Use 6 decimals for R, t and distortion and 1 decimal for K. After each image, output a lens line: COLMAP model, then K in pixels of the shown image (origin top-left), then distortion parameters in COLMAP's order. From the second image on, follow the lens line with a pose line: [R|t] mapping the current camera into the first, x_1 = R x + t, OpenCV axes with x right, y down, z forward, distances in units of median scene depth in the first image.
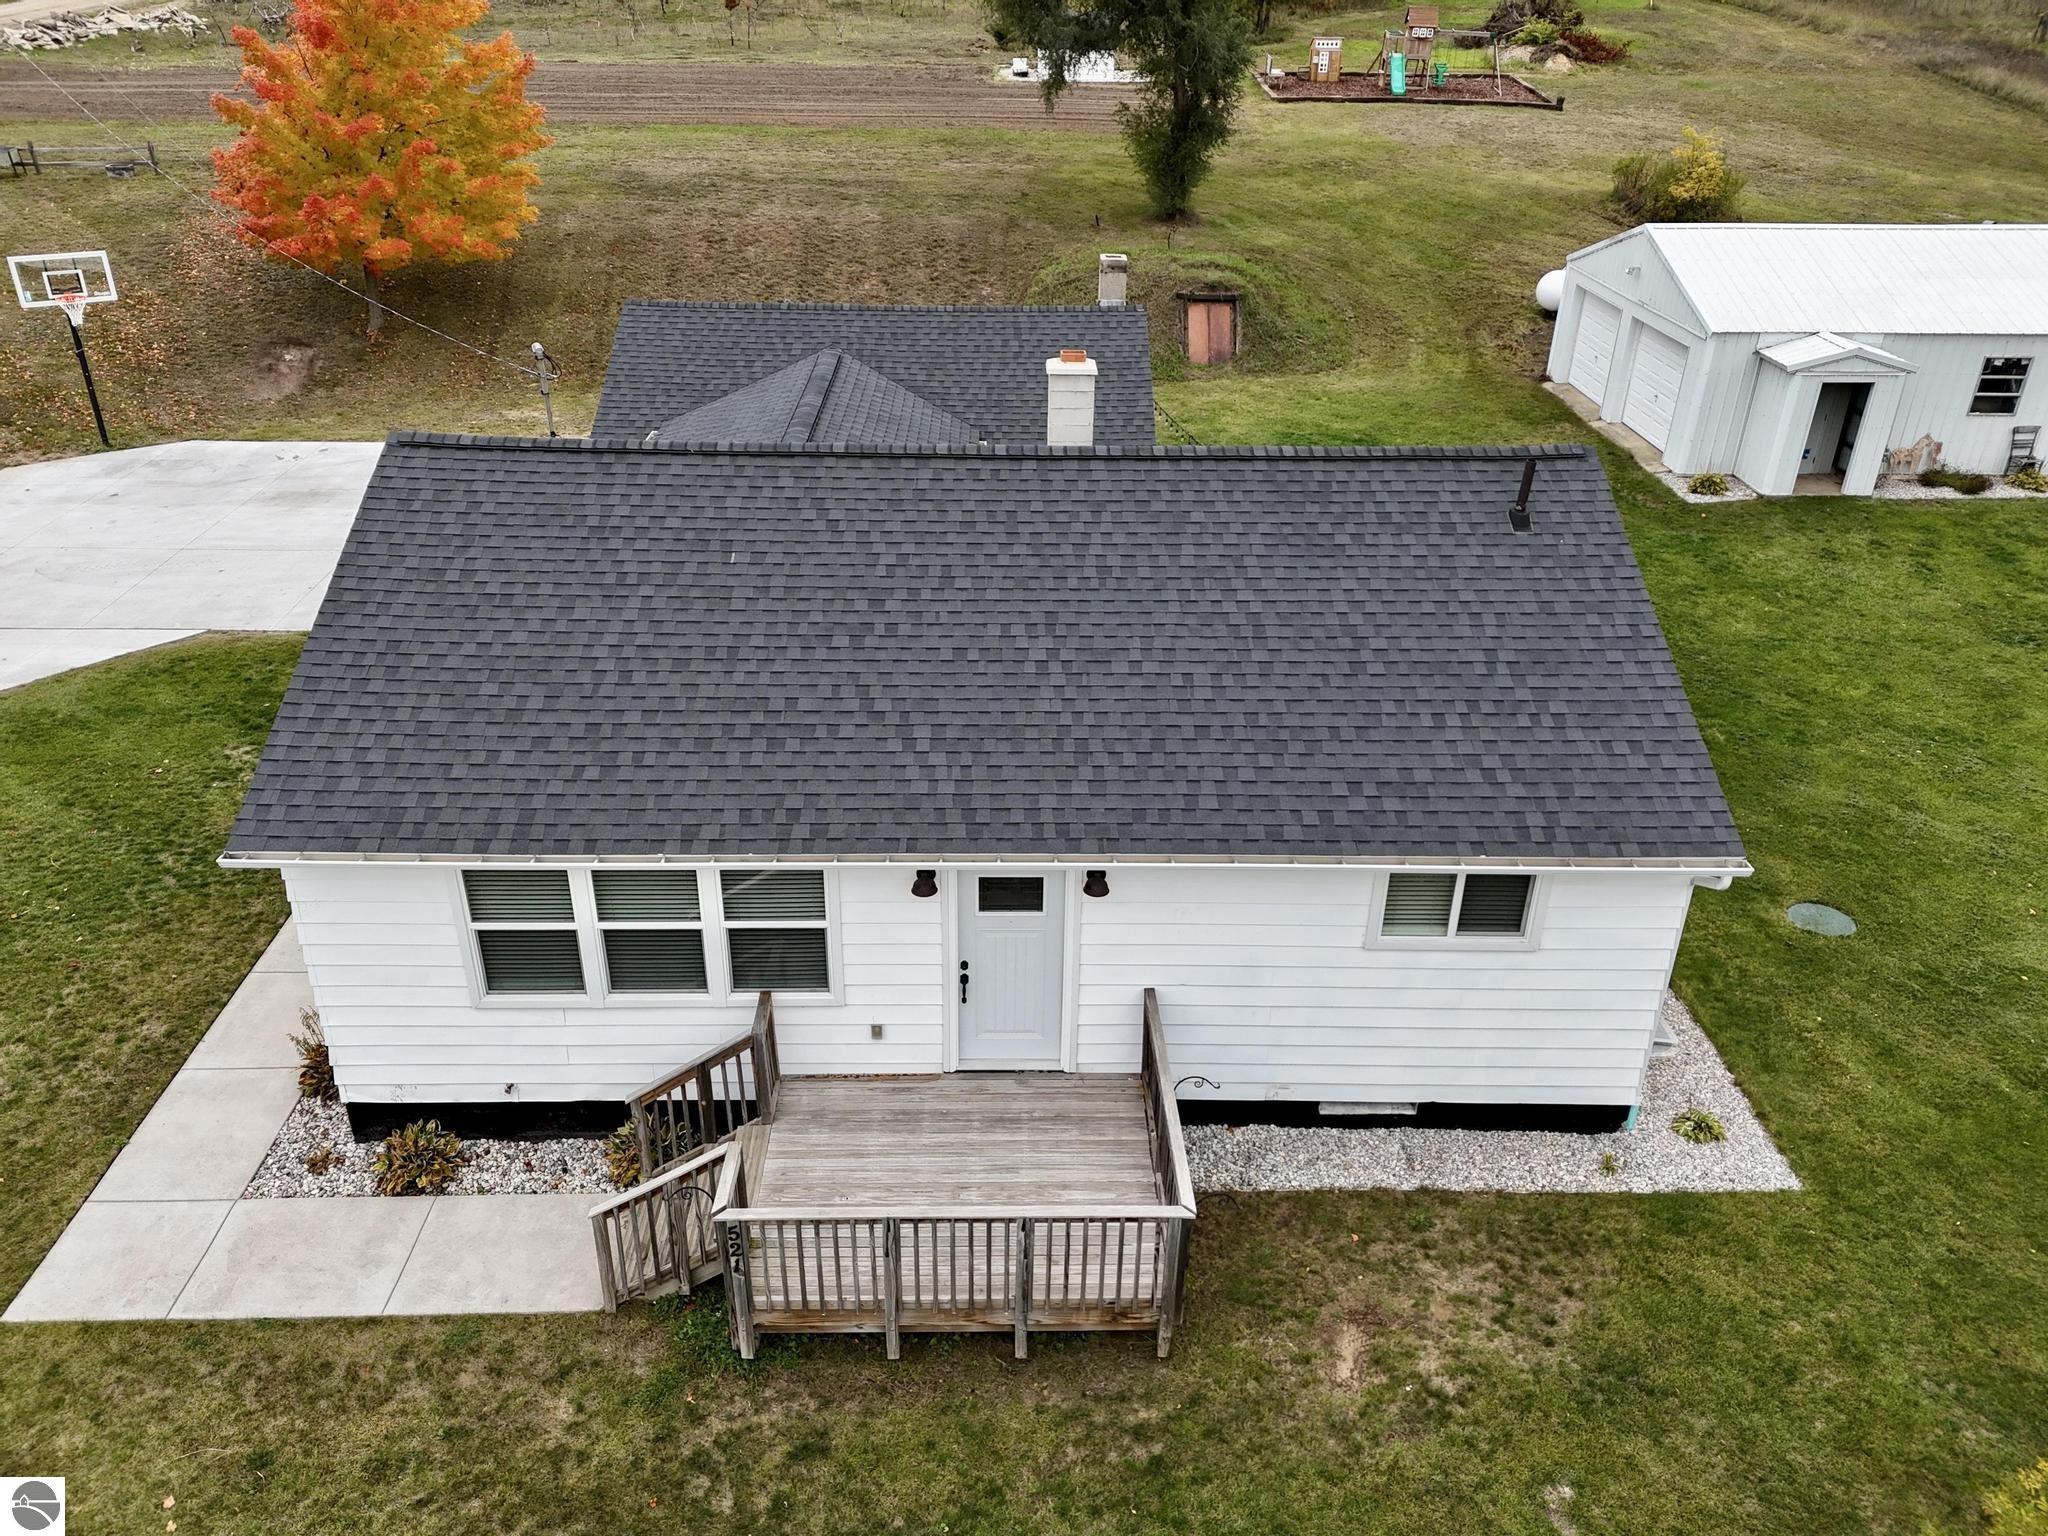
lens RADIAL K [[1488.0, 0, 1026.5], [0, 1488.0, 769.9], [0, 0, 1]] dist [0.083923, -0.087406]
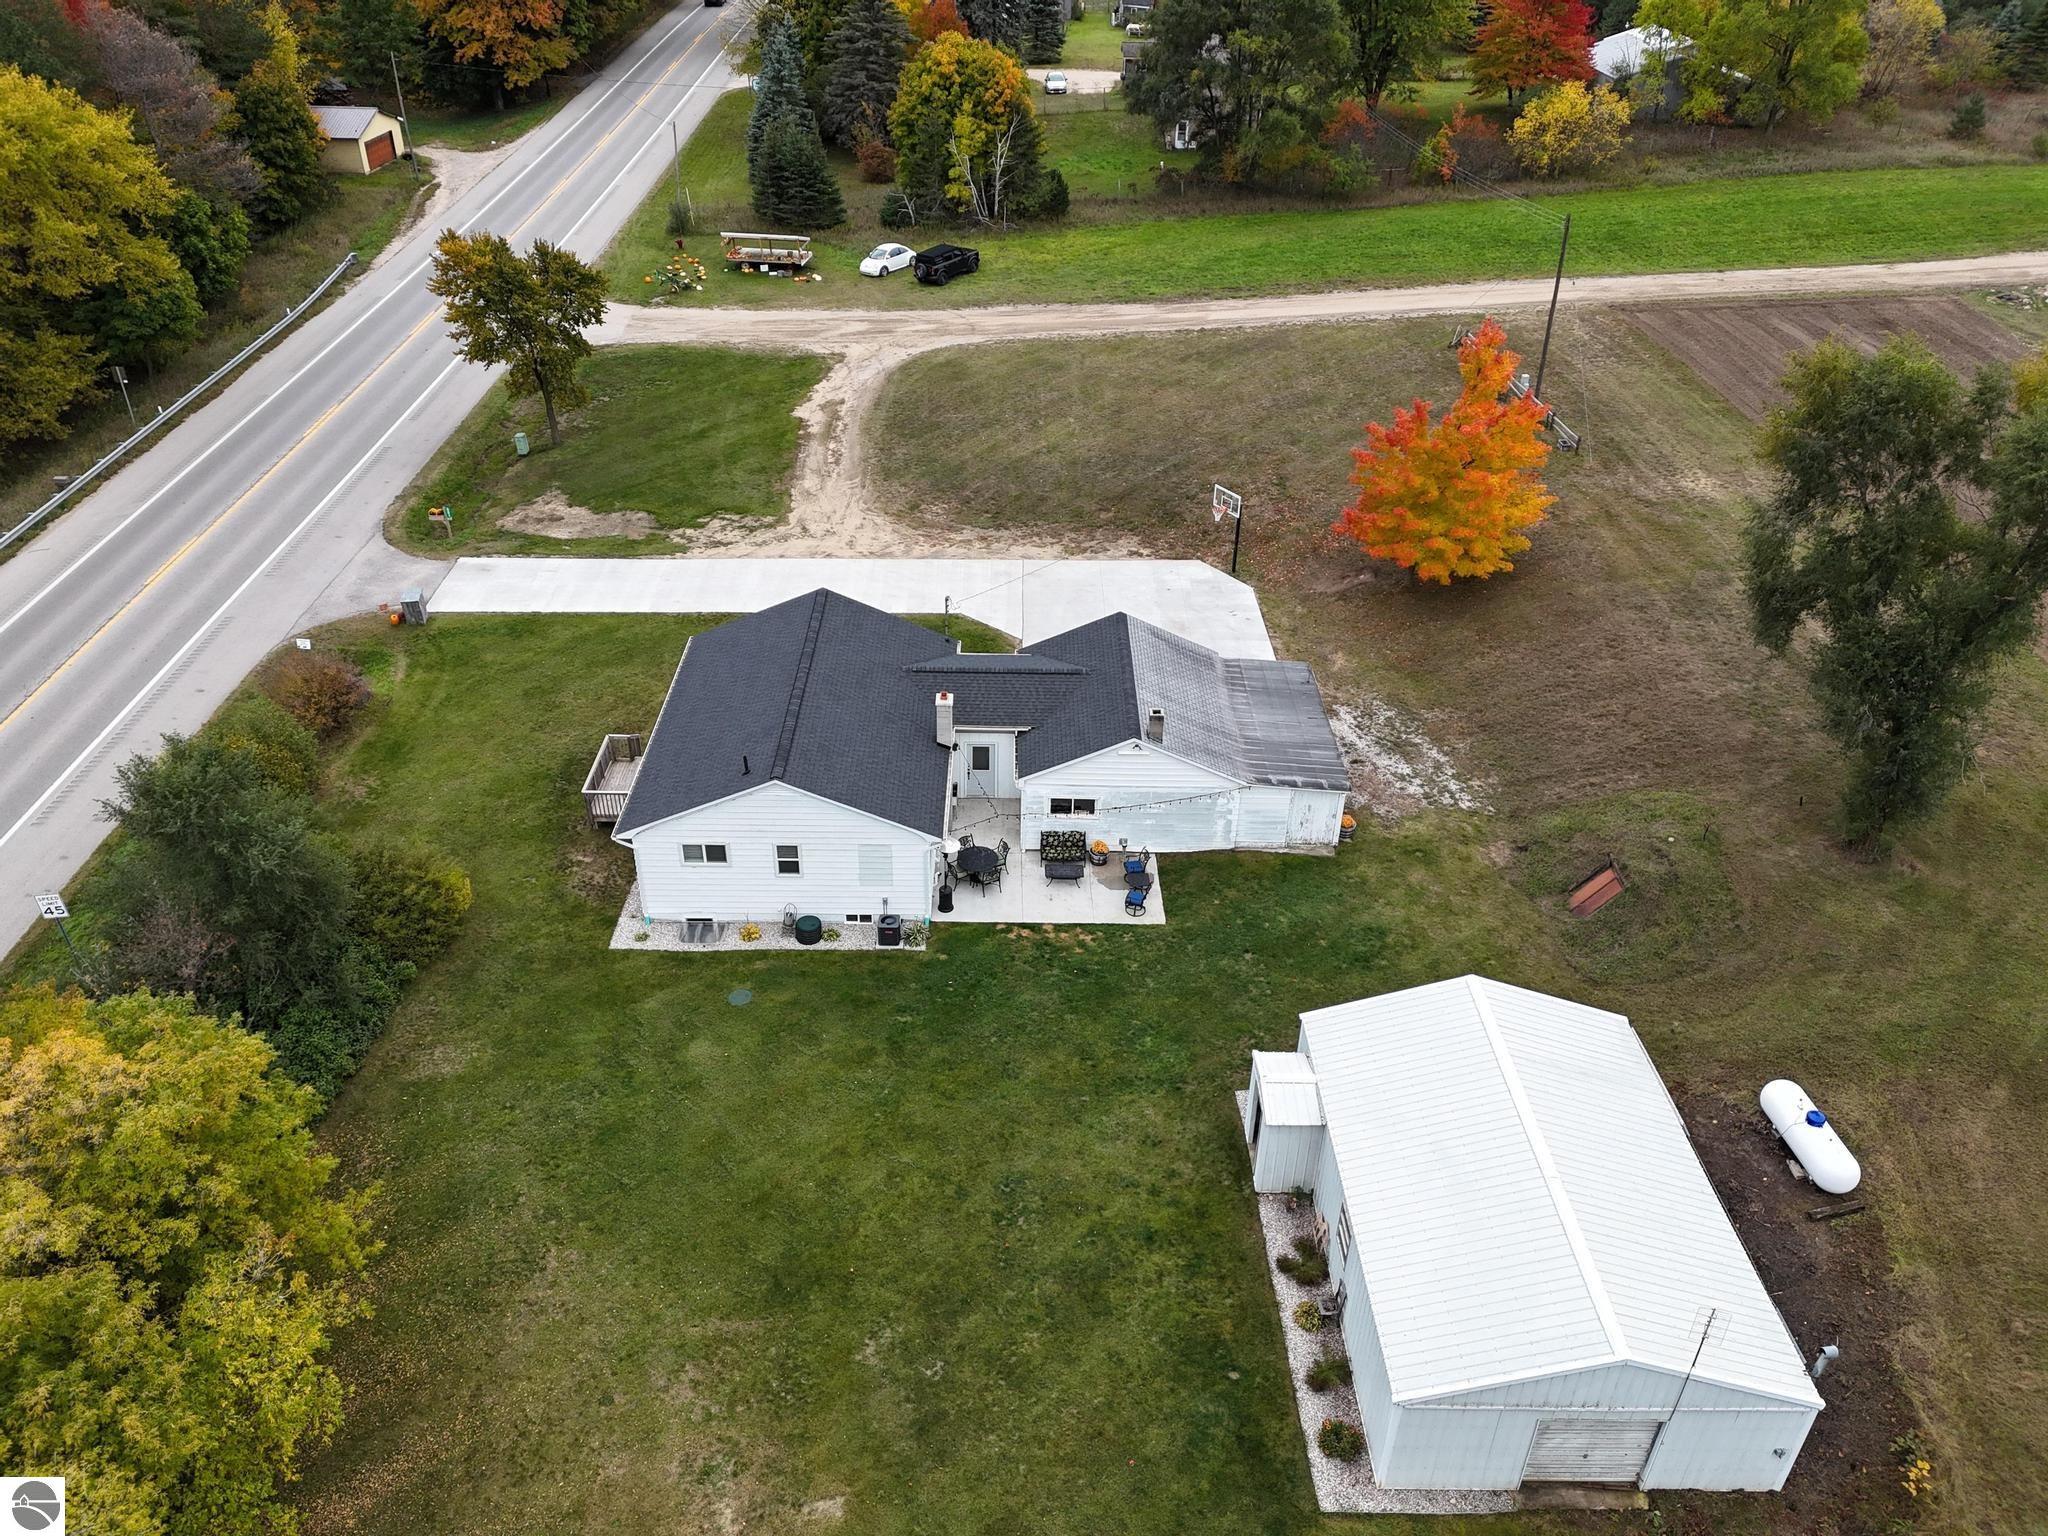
lens RADIAL K [[1488.0, 0, 1030.6], [0, 1488.0, 773.1], [0, 0, 1]] dist [0.083923, -0.087406]
pose [[-0.009314, 0.536183, -0.844050, 2.167852], [-0.494014, 0.731417, 0.470084, -1.412087], [0.869404, 0.421351, 0.258070, 0.564313]]
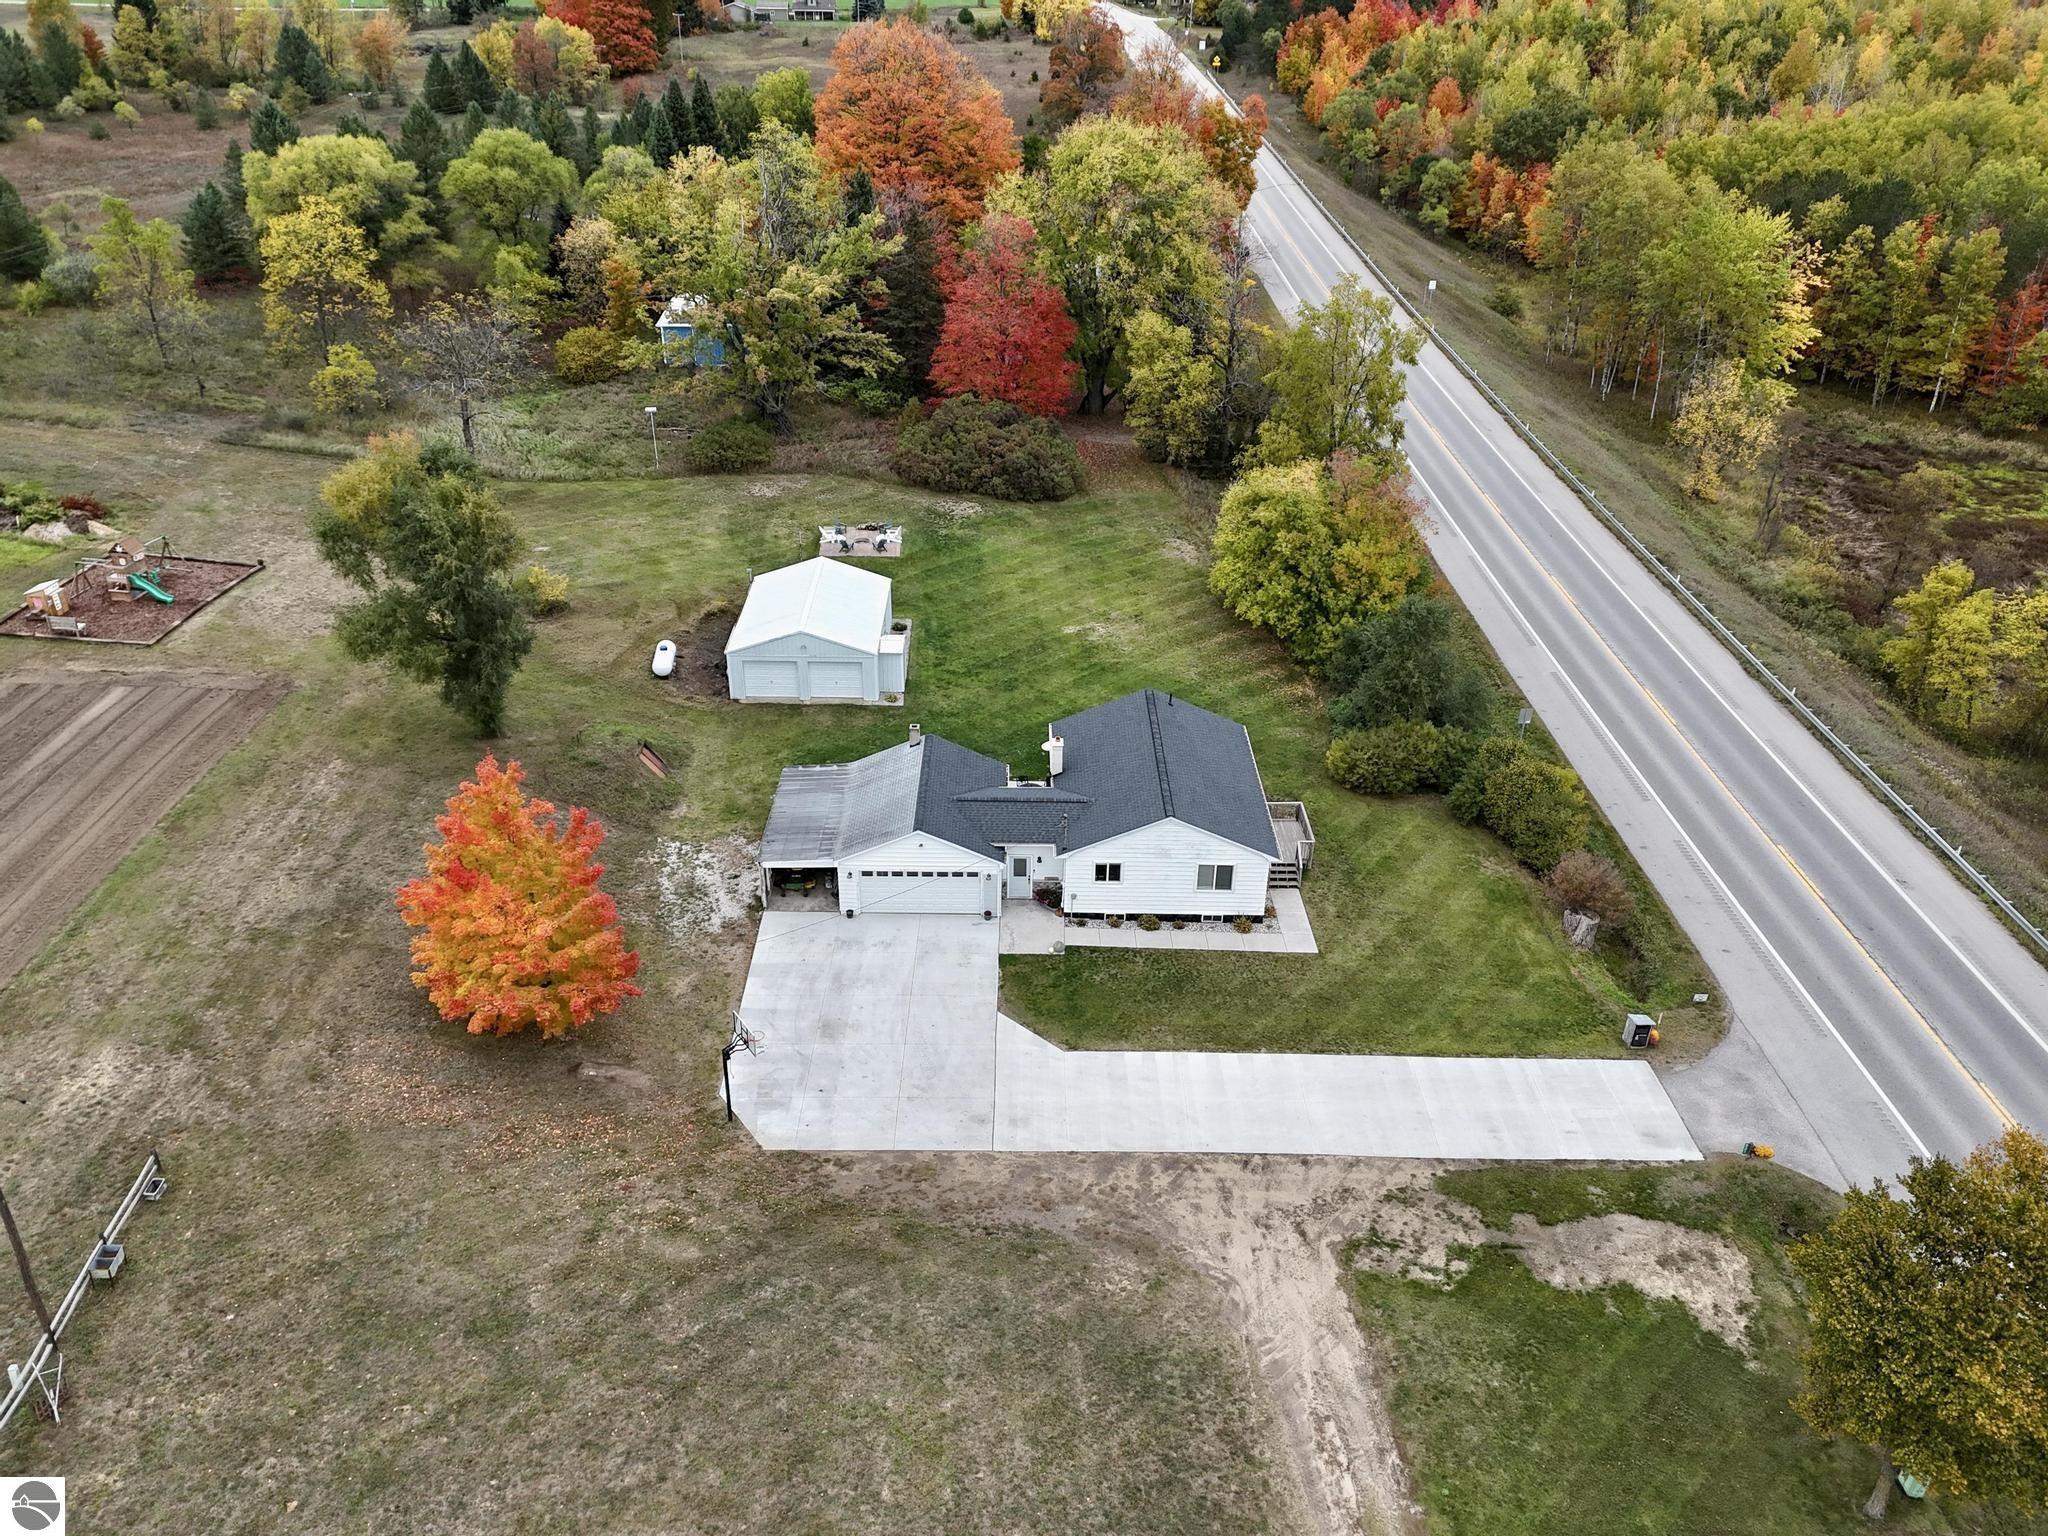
lens RADIAL K [[1488.0, 0, 1024.9], [0, 1488.0, 773.4], [0, 0, 1]] dist [0.083923, -0.087406]
pose [[0.013521, -0.503586, 0.863839, -3.095392], [0.466385, 0.767363, 0.440045, -1.829216], [-0.884479, 0.396932, 0.245240, 0.245501]]
